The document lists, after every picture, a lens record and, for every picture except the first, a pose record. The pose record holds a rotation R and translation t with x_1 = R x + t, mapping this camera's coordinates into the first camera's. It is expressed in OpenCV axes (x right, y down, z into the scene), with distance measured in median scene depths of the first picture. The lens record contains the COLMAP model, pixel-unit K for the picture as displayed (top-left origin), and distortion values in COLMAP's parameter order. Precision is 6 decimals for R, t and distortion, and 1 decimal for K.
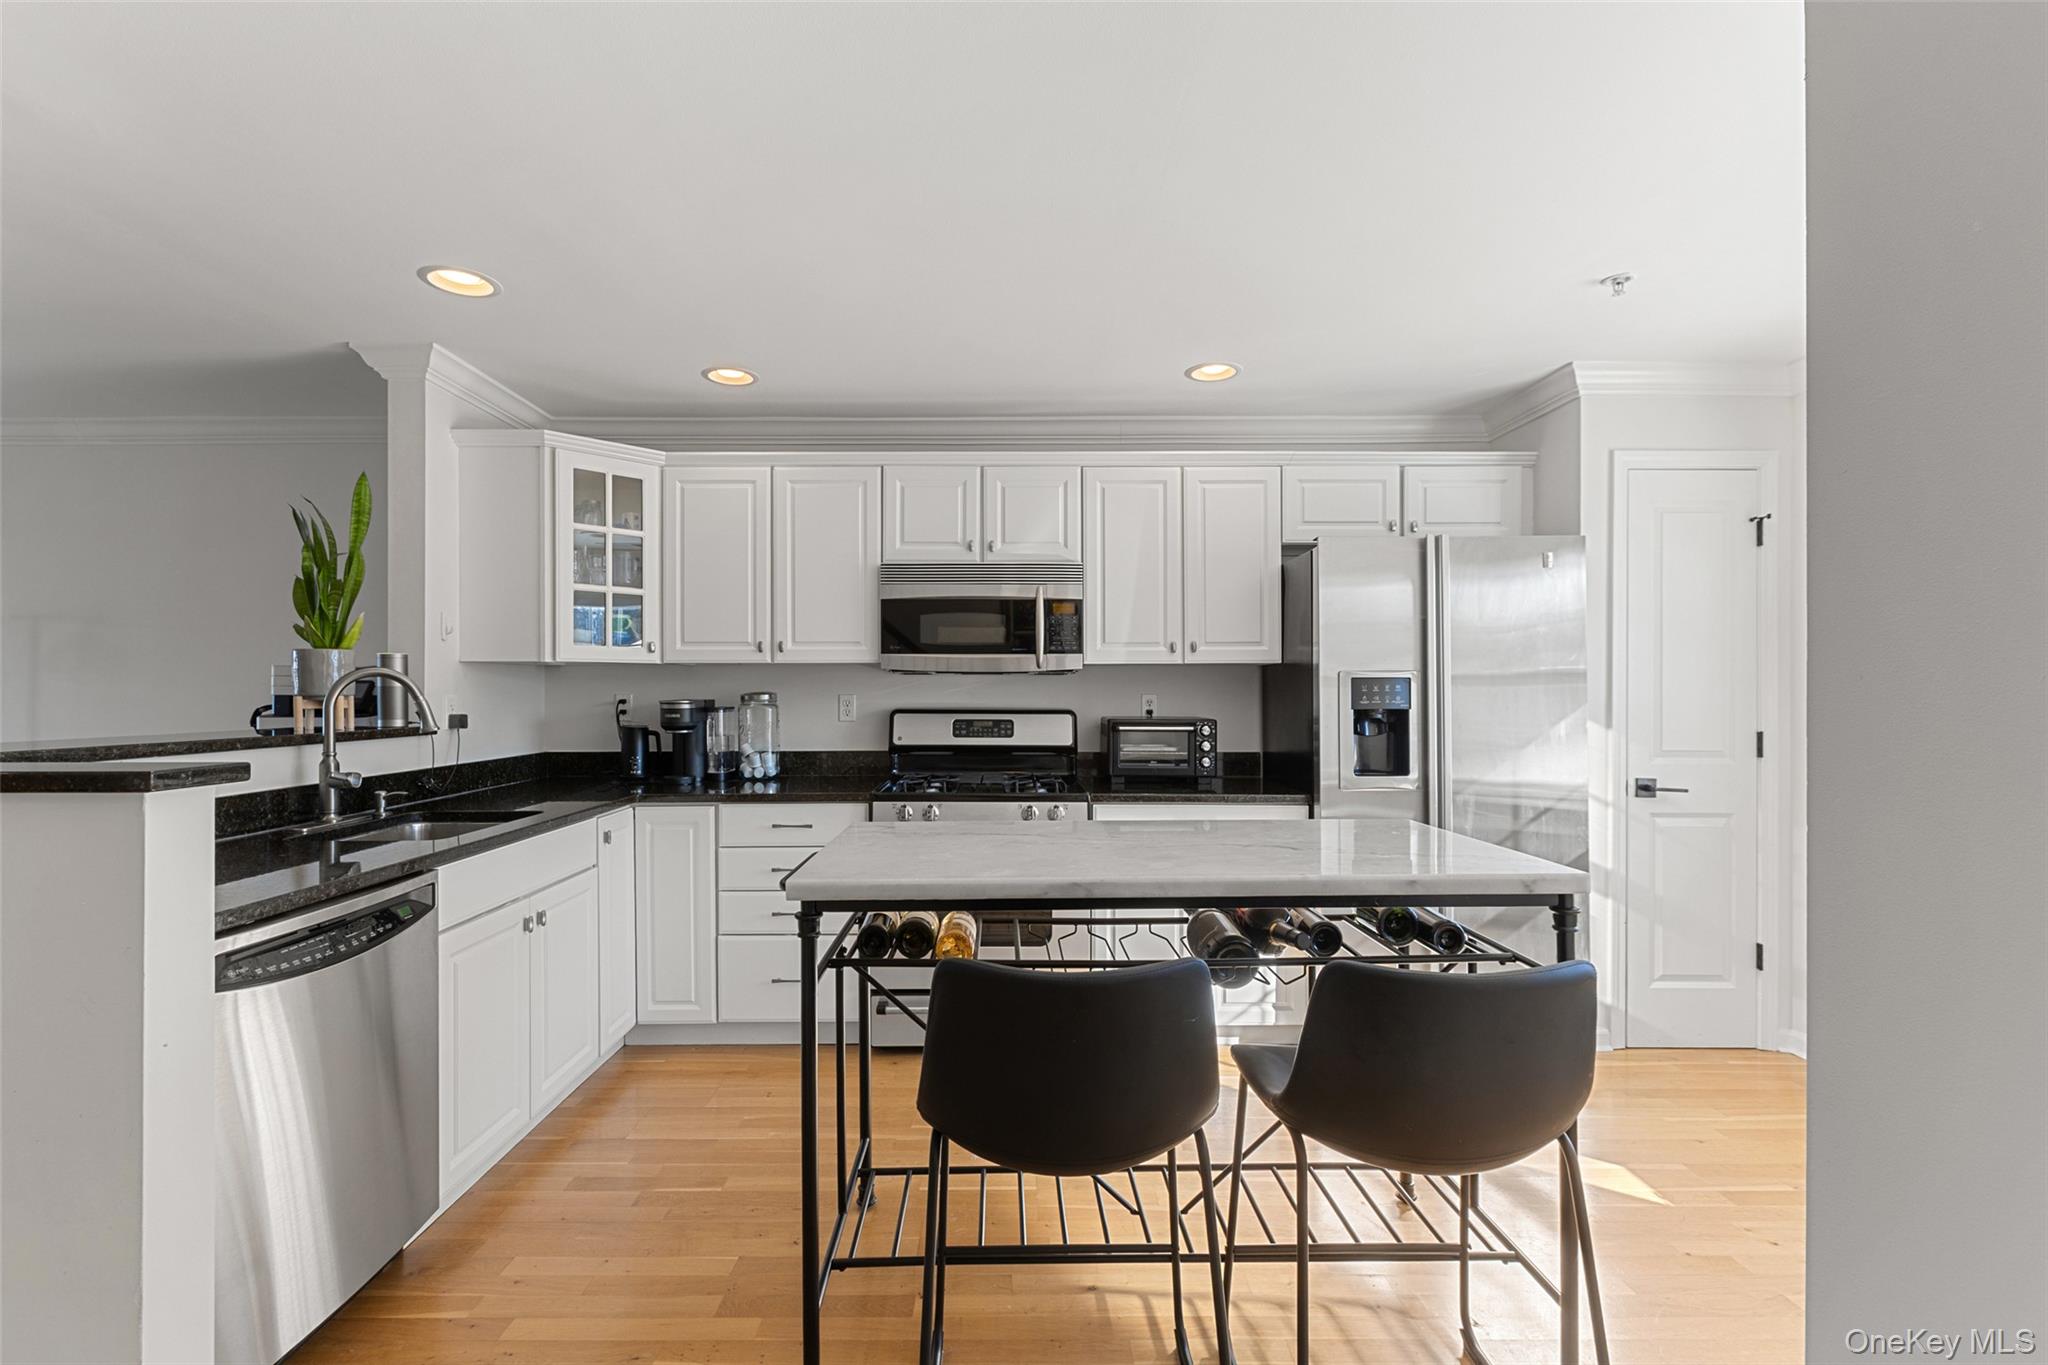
lens RADIAL K [[928.7, 0, 1022.2], [0, 928.7, 683.7], [0, 0, 1]] dist [0.004262, 0.001625]
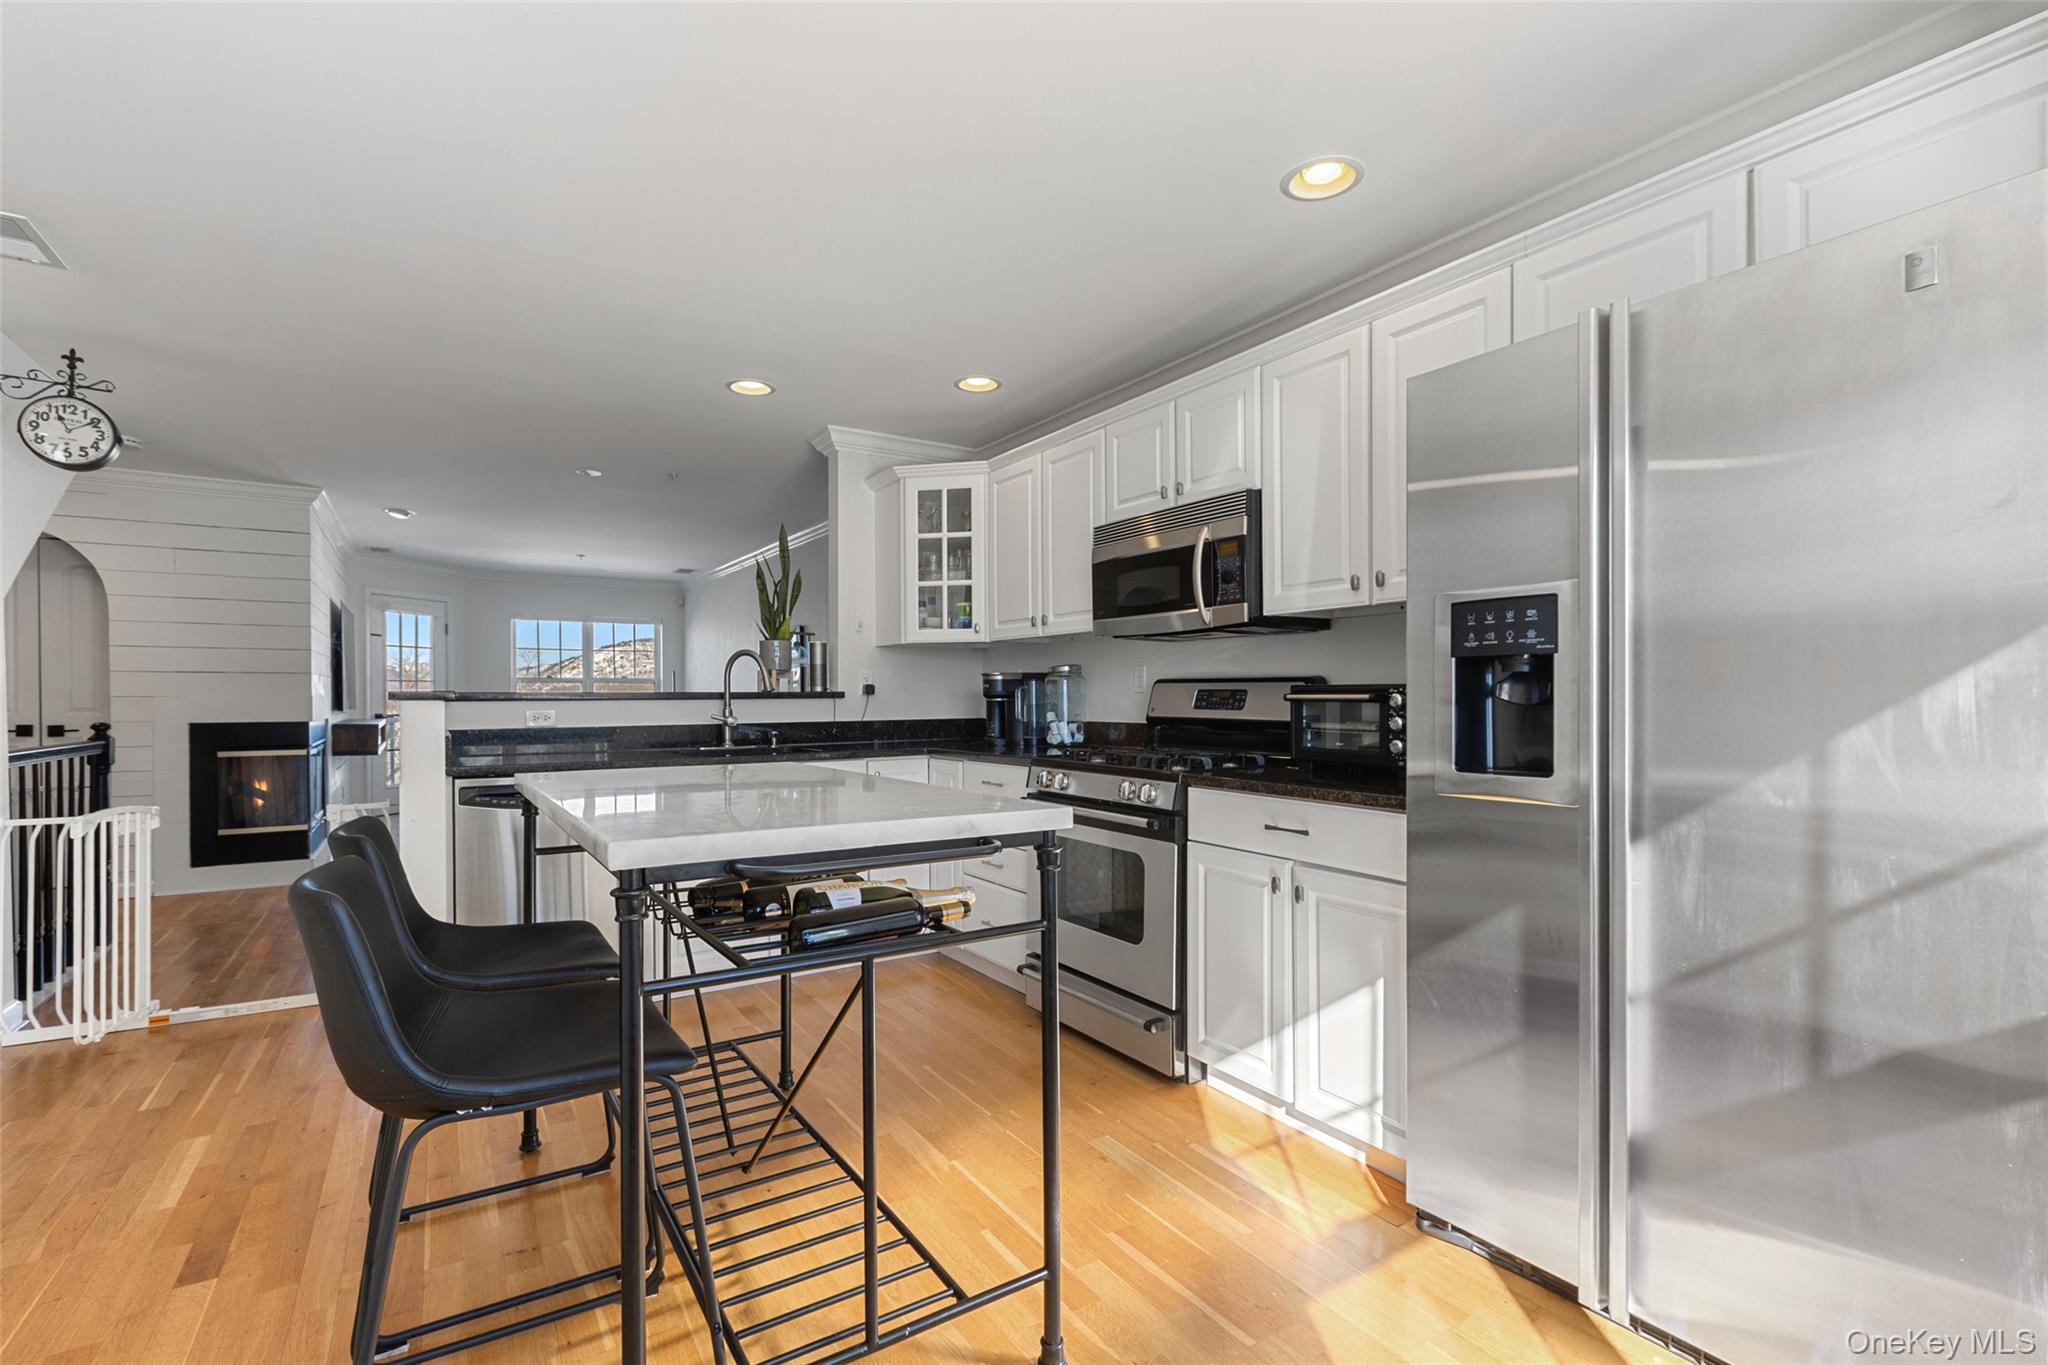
lens RADIAL K [[928.7, 0, 1037.1], [0, 928.7, 696.1], [0, 0, 1]] dist [0.004262, 0.001625]
pose [[0.549489, -0.001092, -0.835500, 0.633352], [0.009143, 0.999947, 0.004706, 0.042474], [0.835451, -0.010225, 0.549470, 0.415196]]
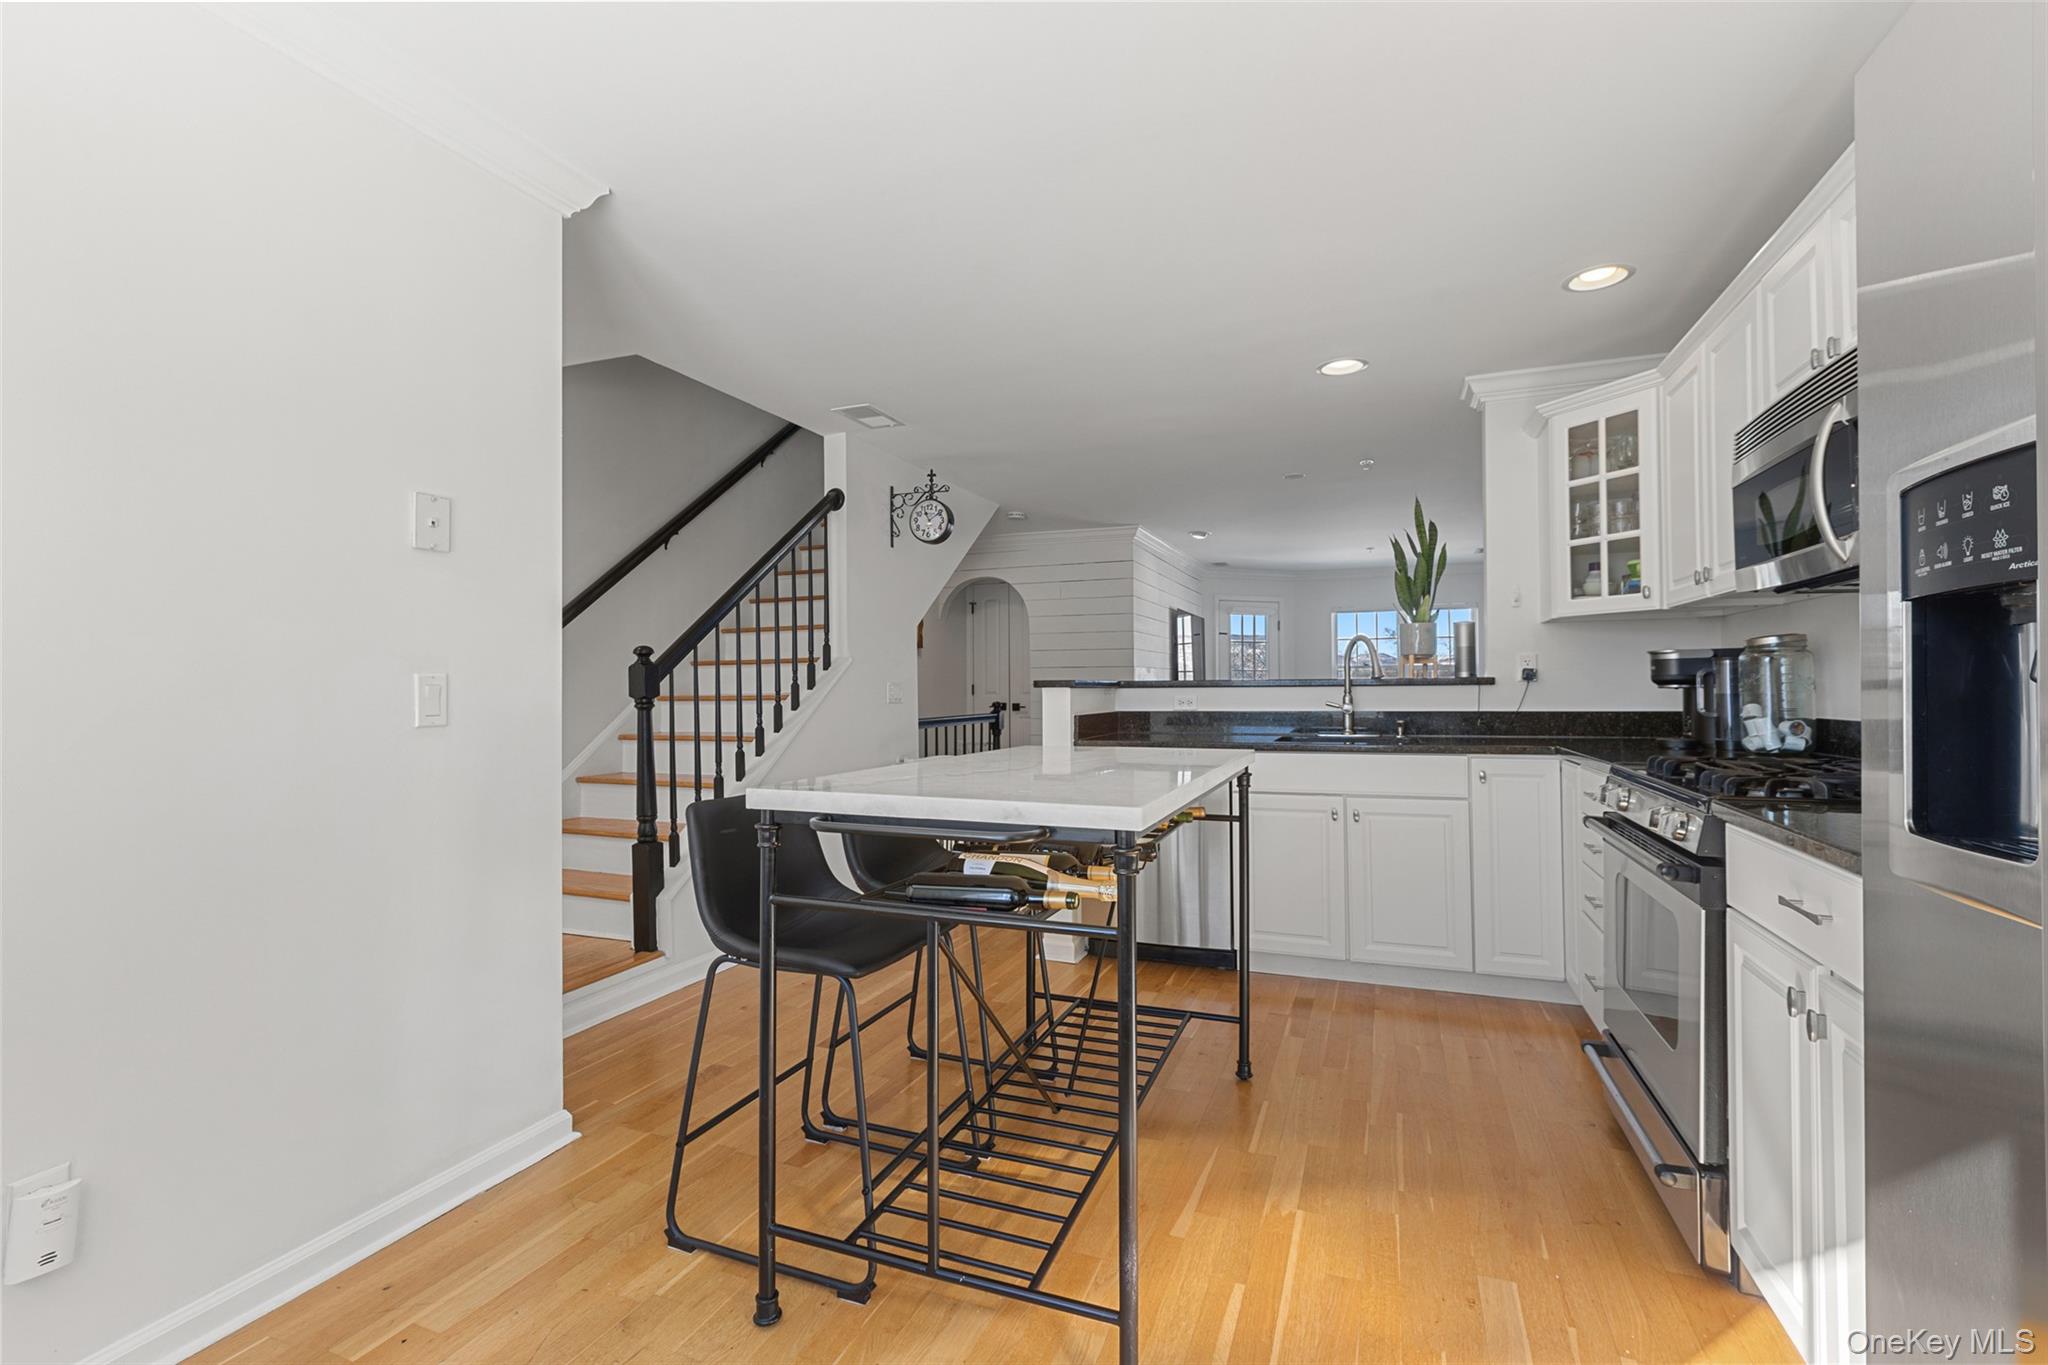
lens RADIAL K [[928.7, 0, 1019.7], [0, 928.7, 674.1], [0, 0, 1]] dist [0.004262, 0.001625]
pose [[-0.364025, -0.010668, -0.931328, 0.658259], [0.012816, 0.999782, -0.016462, 0.046980], [0.931301, -0.017929, -0.363809, 0.765898]]
